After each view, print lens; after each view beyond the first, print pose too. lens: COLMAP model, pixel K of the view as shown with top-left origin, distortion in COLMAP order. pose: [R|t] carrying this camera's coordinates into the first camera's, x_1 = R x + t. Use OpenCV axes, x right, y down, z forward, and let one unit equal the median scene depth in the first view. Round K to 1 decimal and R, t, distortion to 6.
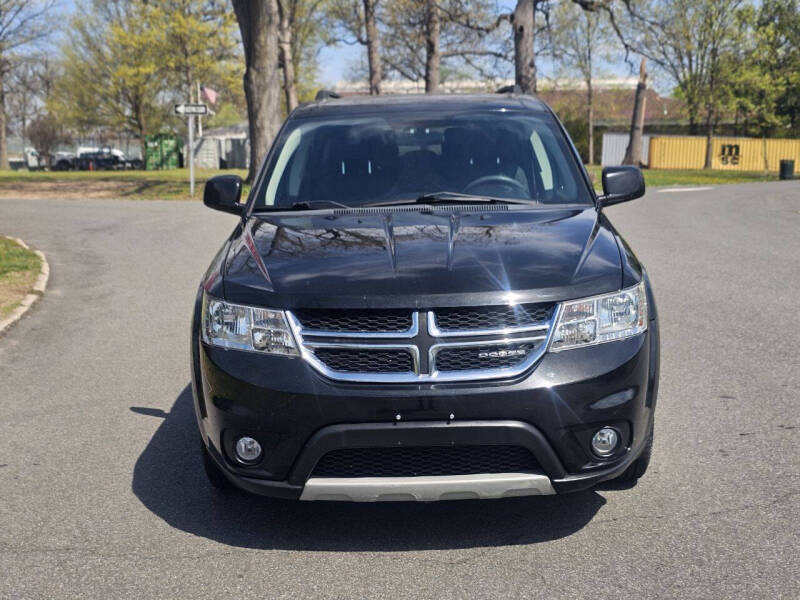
lens RADIAL K [[1091.8, 0, 417.4], [0, 1091.8, 280.1], [0, 0, 1]] dist [0.138458, -0.379753]
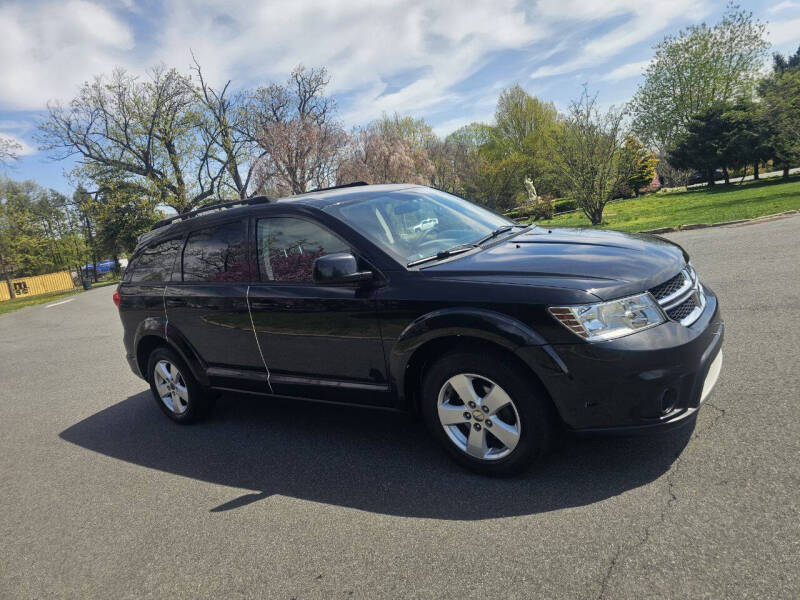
lens RADIAL K [[546.3, 0, 399.7], [0, 546.3, 286.7], [0, 0, 1]] dist [0.045492, -0.039396]
pose [[0.575450, -0.218676, 0.788060, -0.229237], [0.281149, 0.957757, 0.060467, -0.029331], [-0.767993, 0.186767, 0.612622, 0.224877]]
